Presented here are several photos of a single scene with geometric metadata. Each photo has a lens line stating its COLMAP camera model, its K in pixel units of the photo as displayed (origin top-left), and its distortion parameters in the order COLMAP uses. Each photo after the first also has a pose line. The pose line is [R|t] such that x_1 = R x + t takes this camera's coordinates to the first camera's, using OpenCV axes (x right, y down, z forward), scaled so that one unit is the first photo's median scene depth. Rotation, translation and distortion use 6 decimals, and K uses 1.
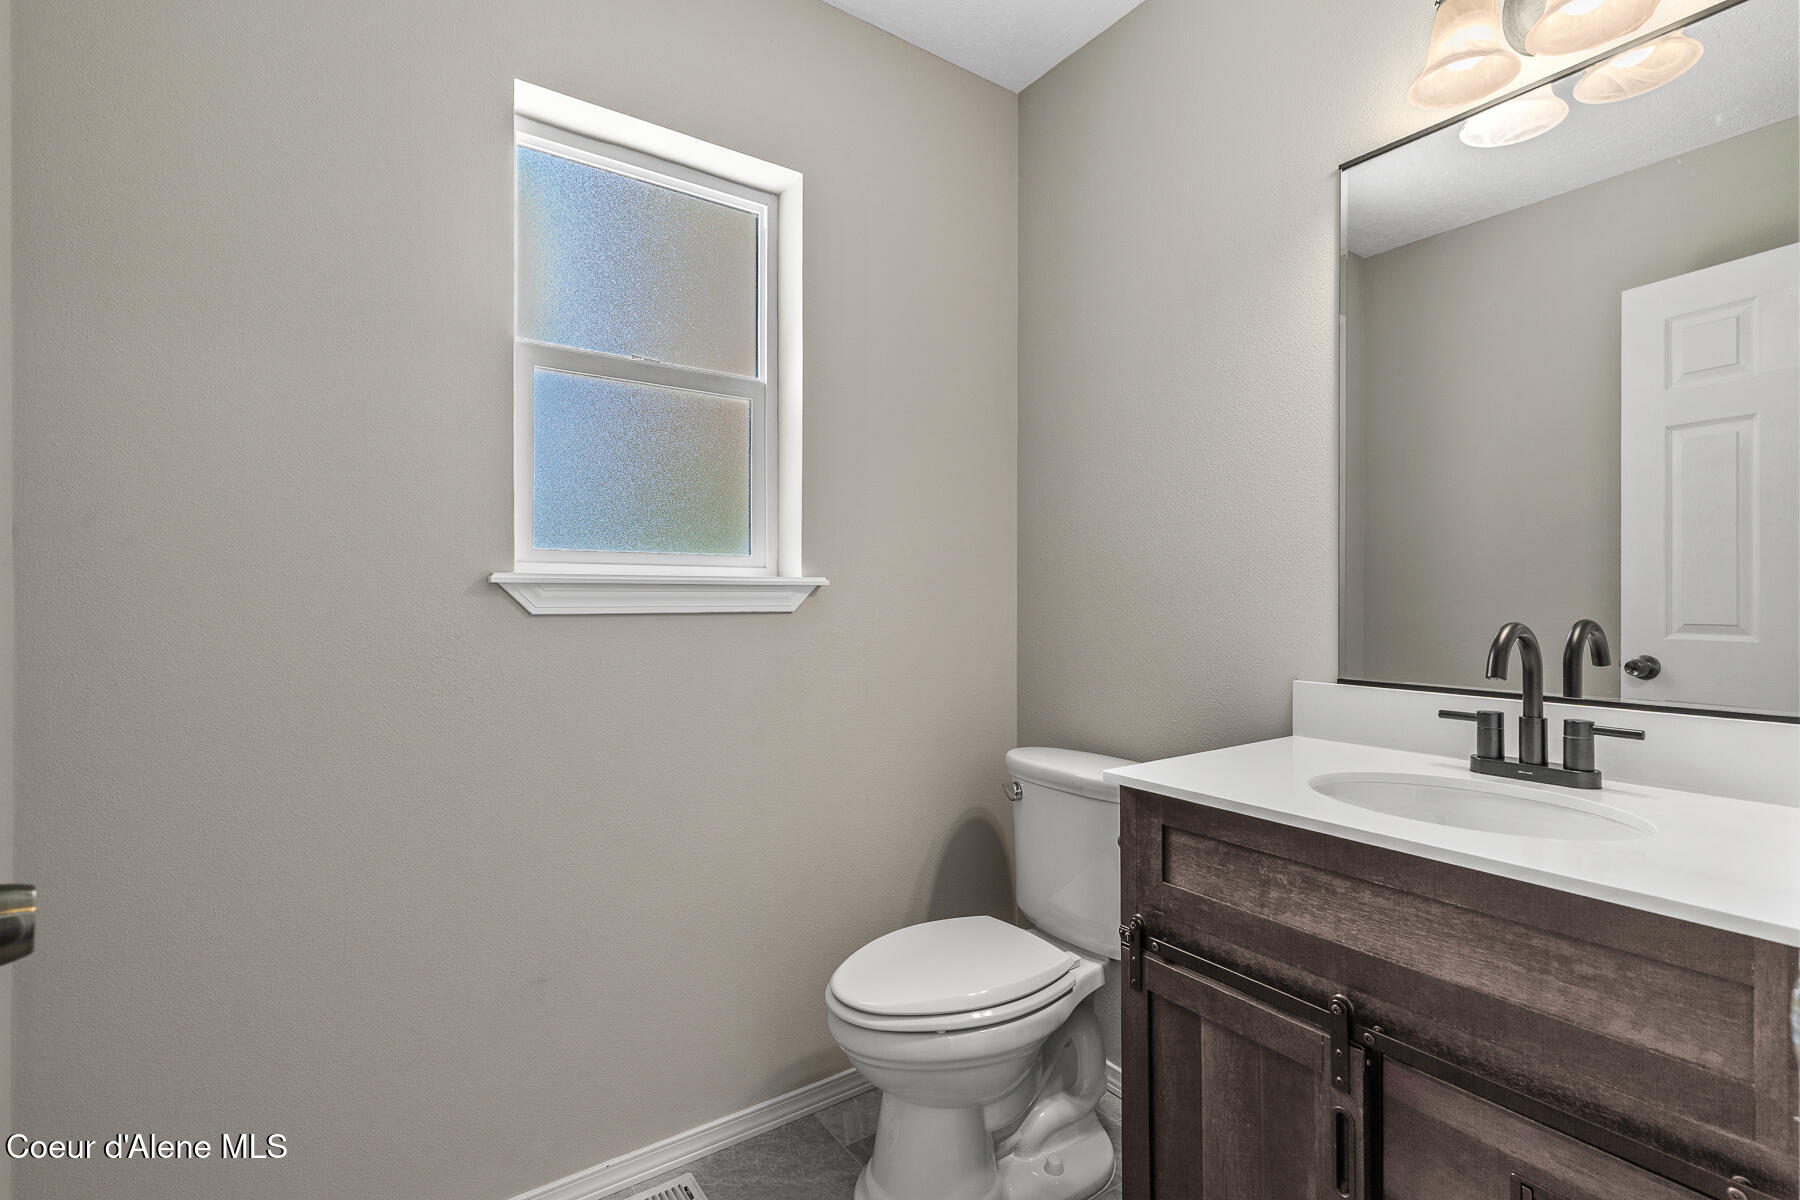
lens RADIAL K [[840.4, 0, 921.4], [0, 840.4, 593.0], [0, 0, 1]] dist [0.001713, -0.000206]
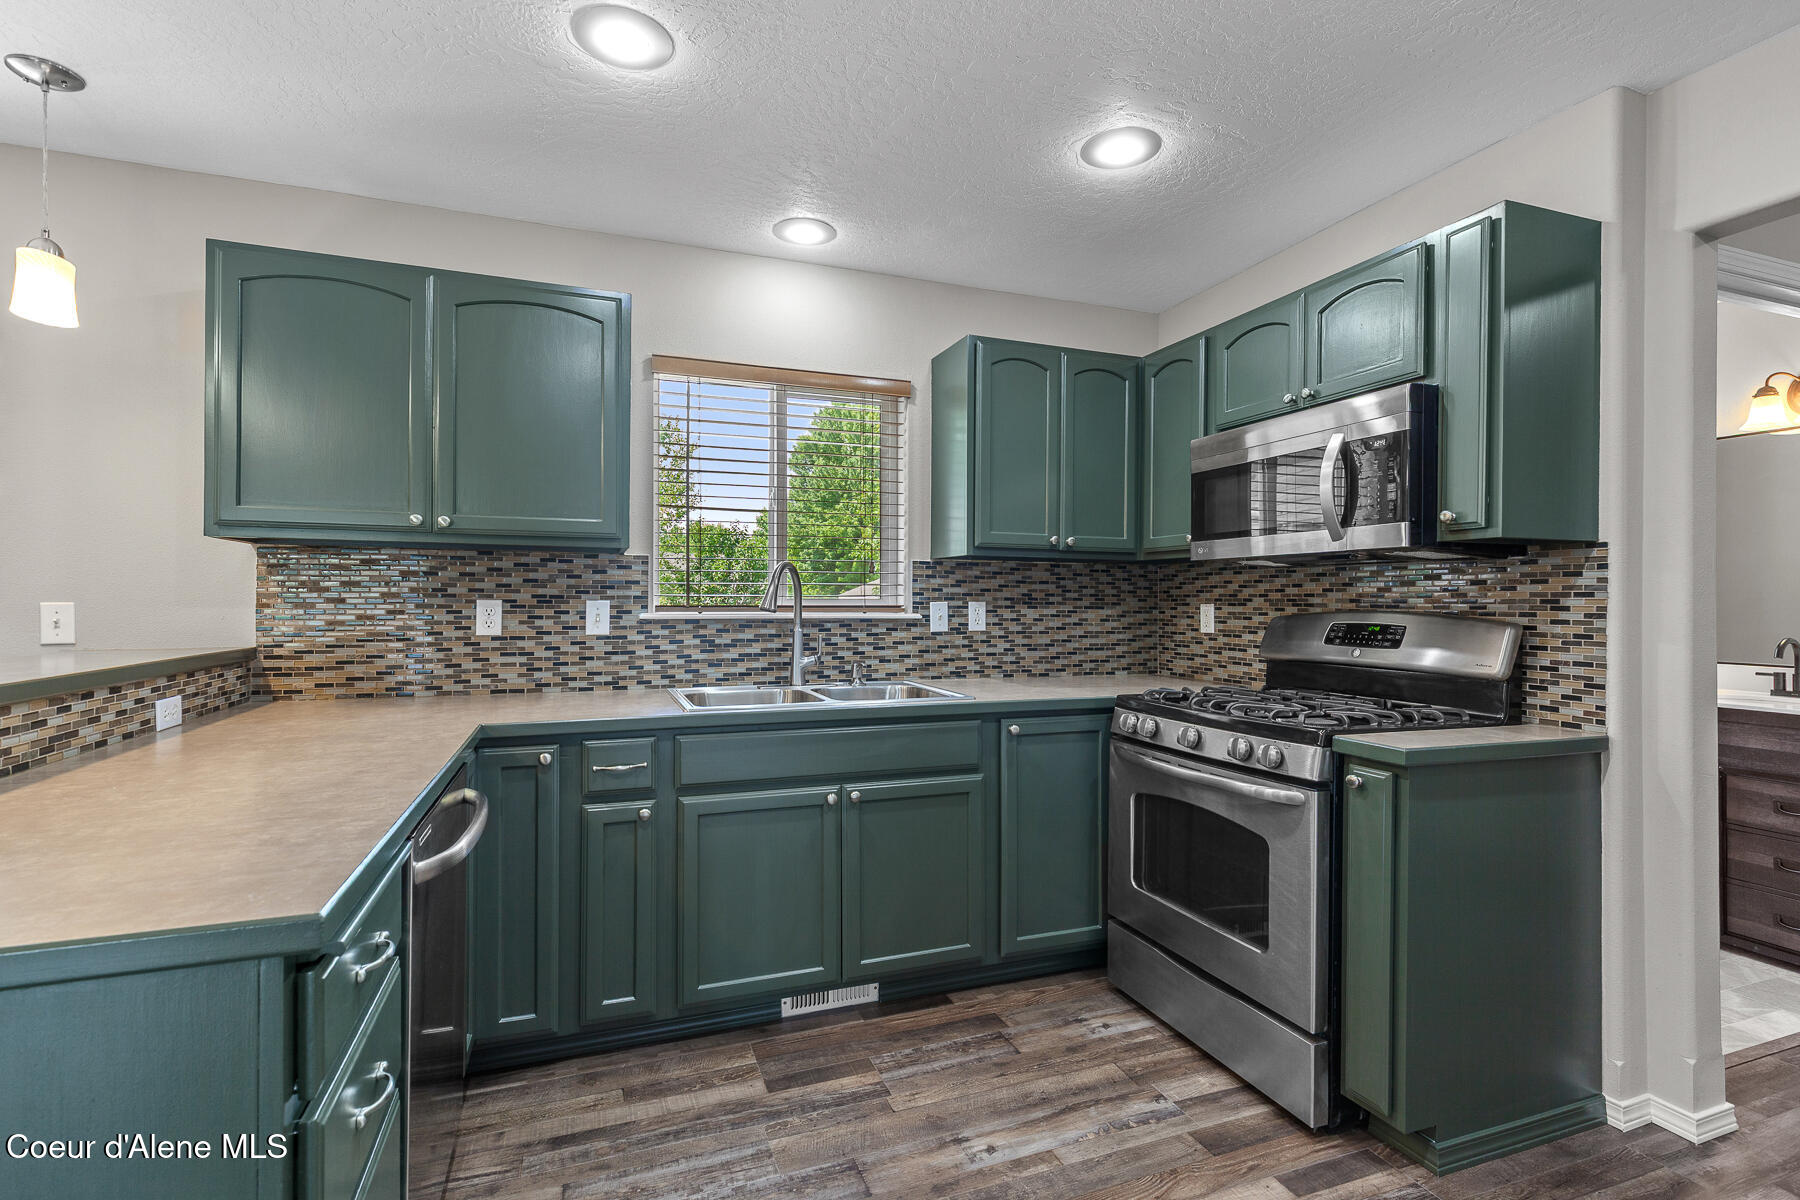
lens RADIAL K [[804.7, 0, 900.0], [0, 804.7, 600.0], [0, 0, 1]] dist [0.003522, -0.000105]
pose [[0.953584, -0.001005, -0.301125, -1.357856], [0.001596, 0.999997, 0.001719, -0.106361], [0.301123, -0.002120, 0.953583, -2.564509]]
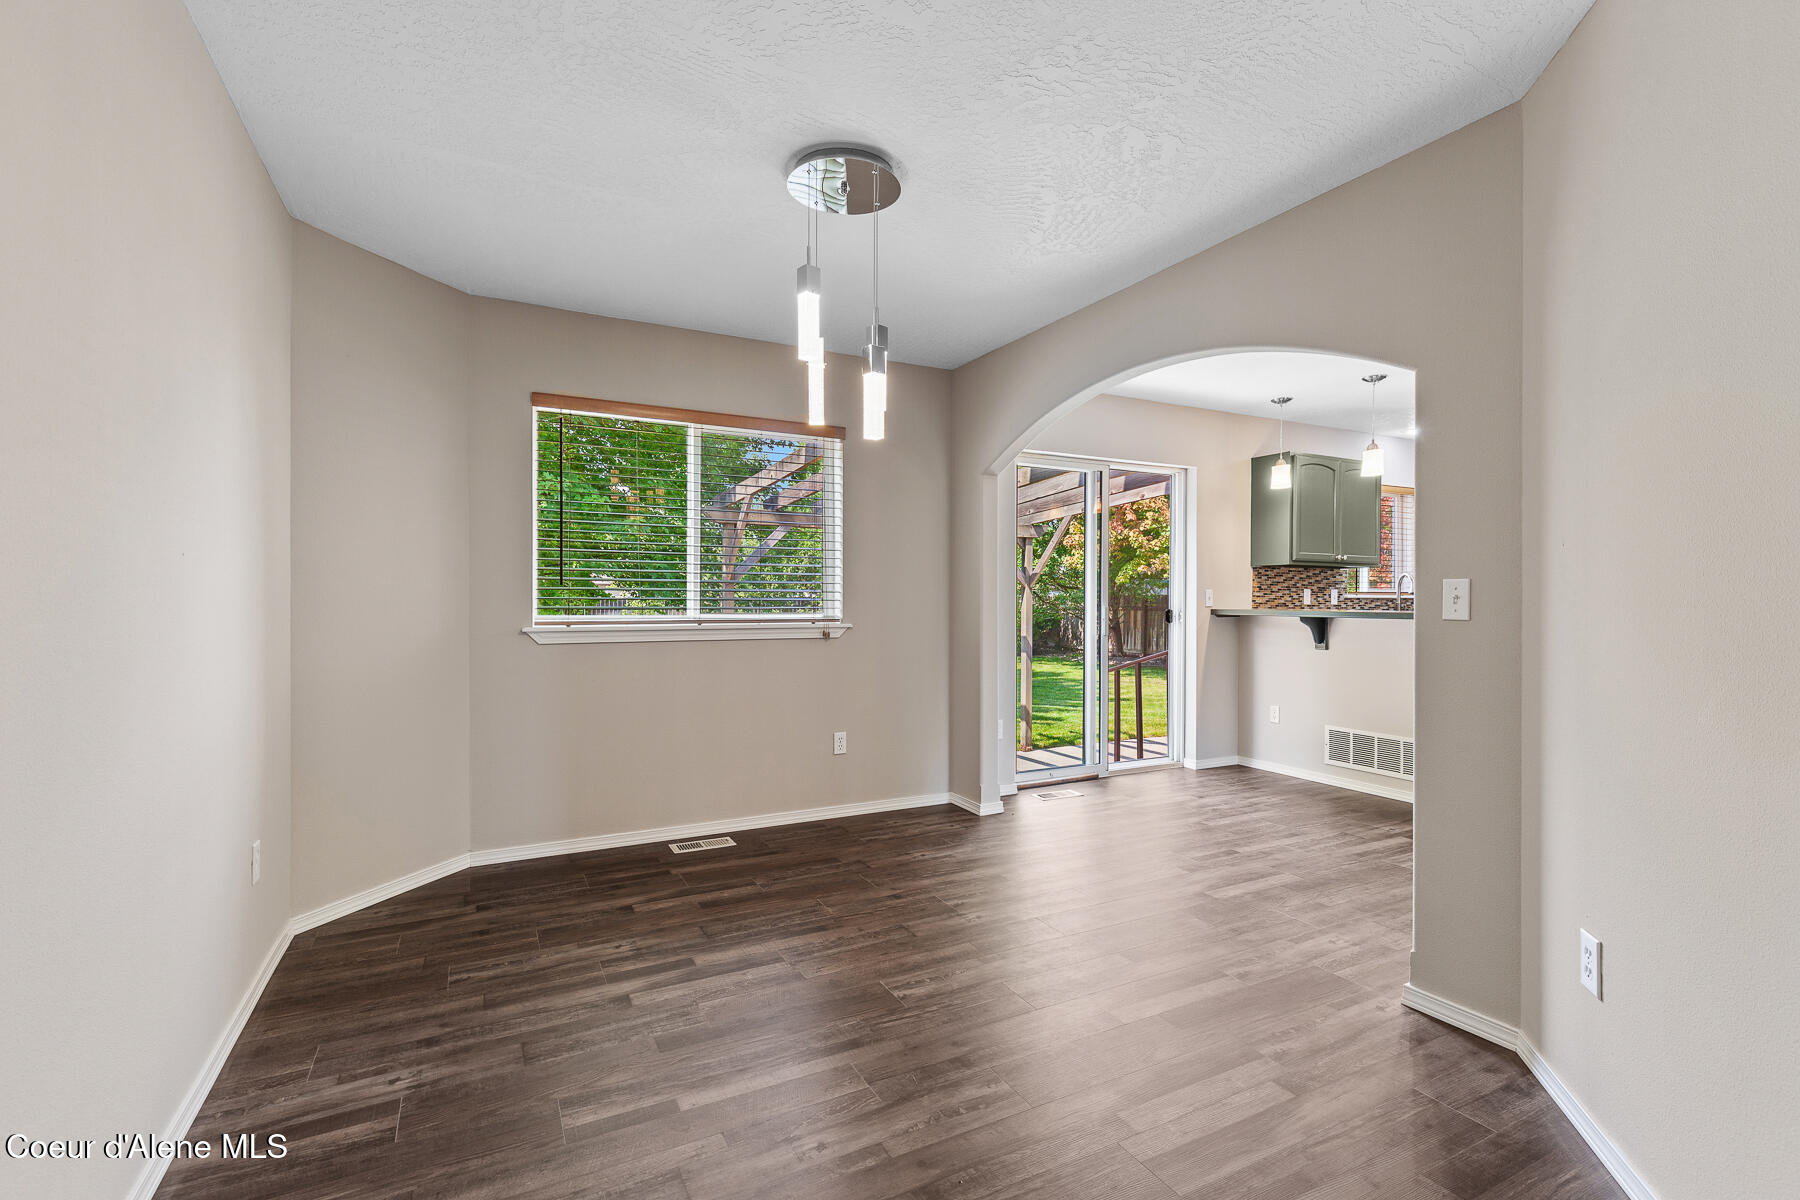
lens RADIAL K [[804.7, 0, 900.0], [0, 804.7, 600.0], [0, 0, 1]] dist [0.003522, -0.000105]
pose [[0.982321, -0.000488, -0.187203, -4.756627], [0.002394, 0.999948, 0.009956, -0.092208], [0.187189, -0.010229, 0.982271, -6.416205]]
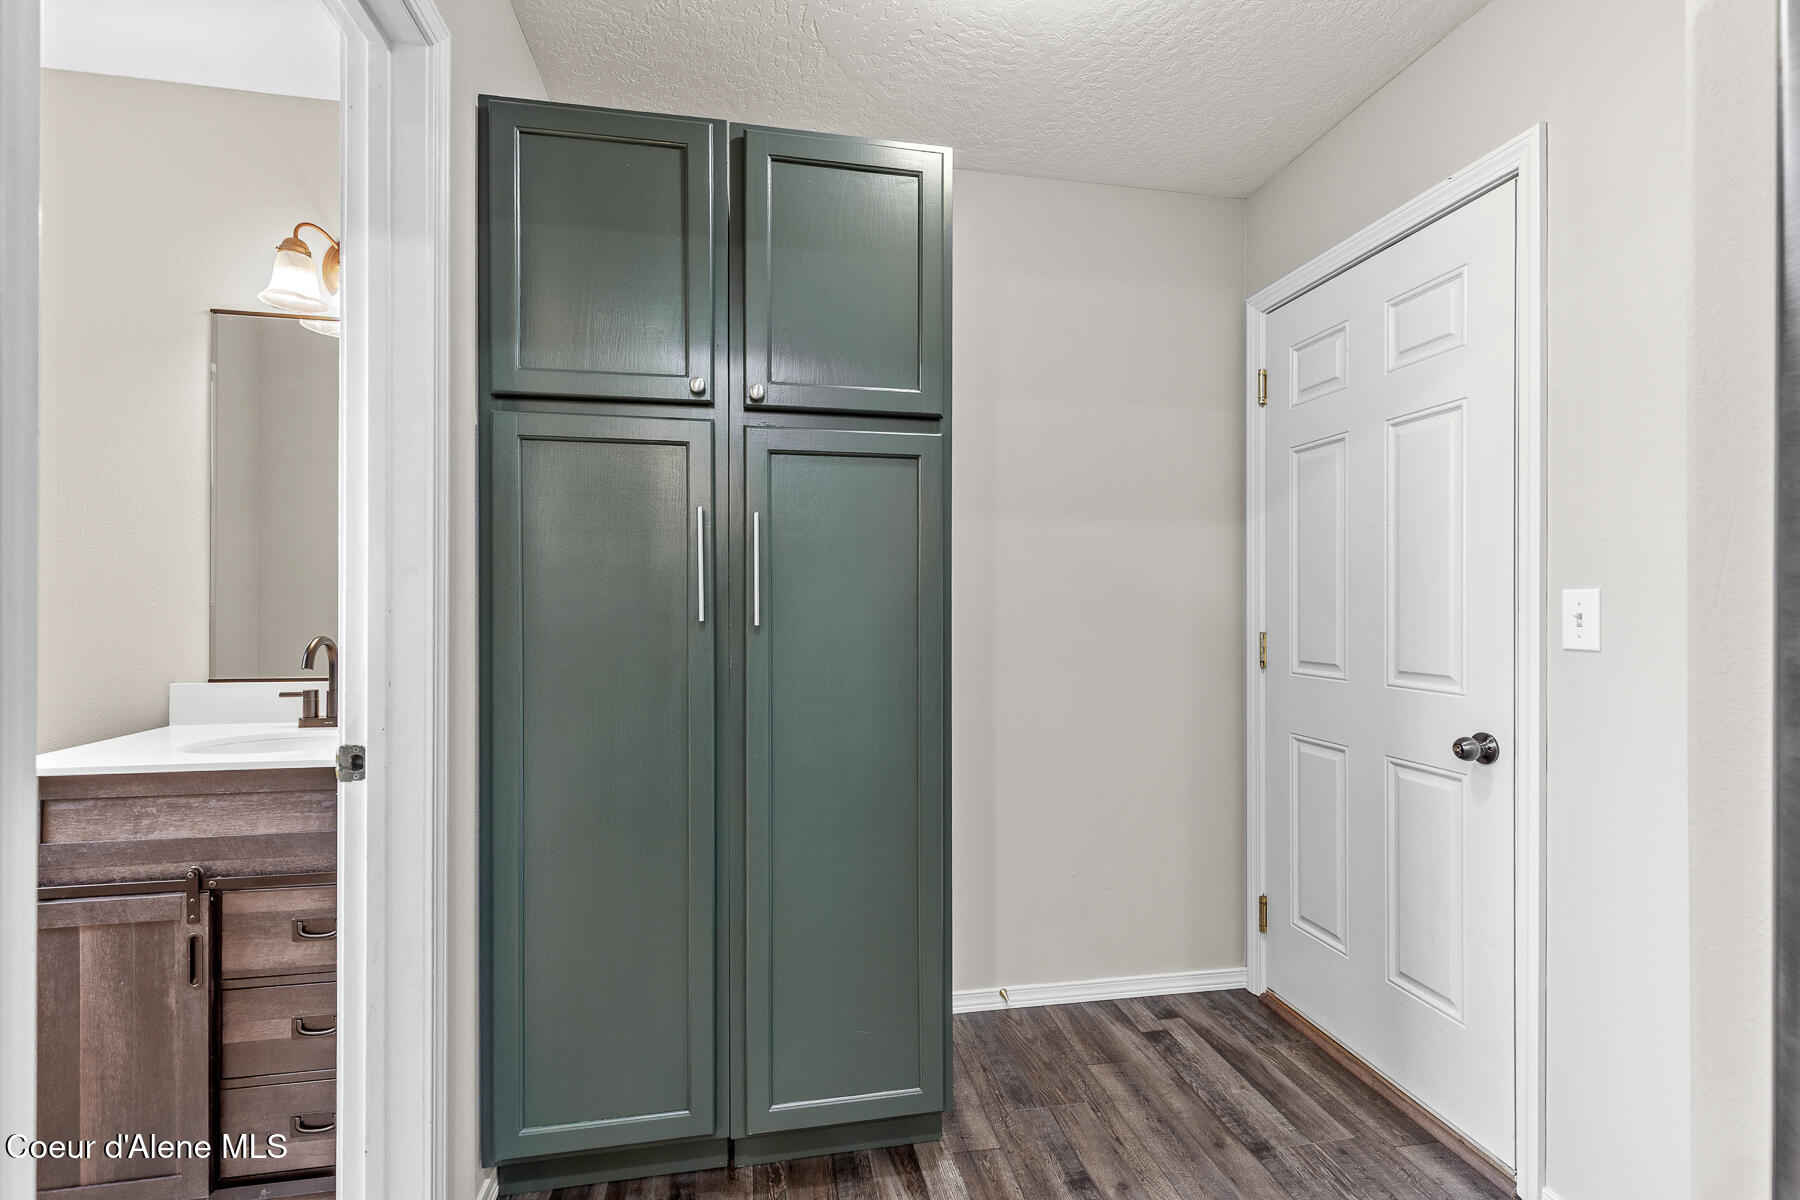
lens RADIAL K [[886.6, 0, 918.4], [0, 886.6, 599.8], [0, 0, 1]] dist [0.012466, -0.000079]
pose [[0.459463, -0.000102, 0.888197, -0.384123], [-0.007118, 0.999967, 0.003797, -0.059173], [-0.888168, -0.008067, 0.459447, -1.002501]]
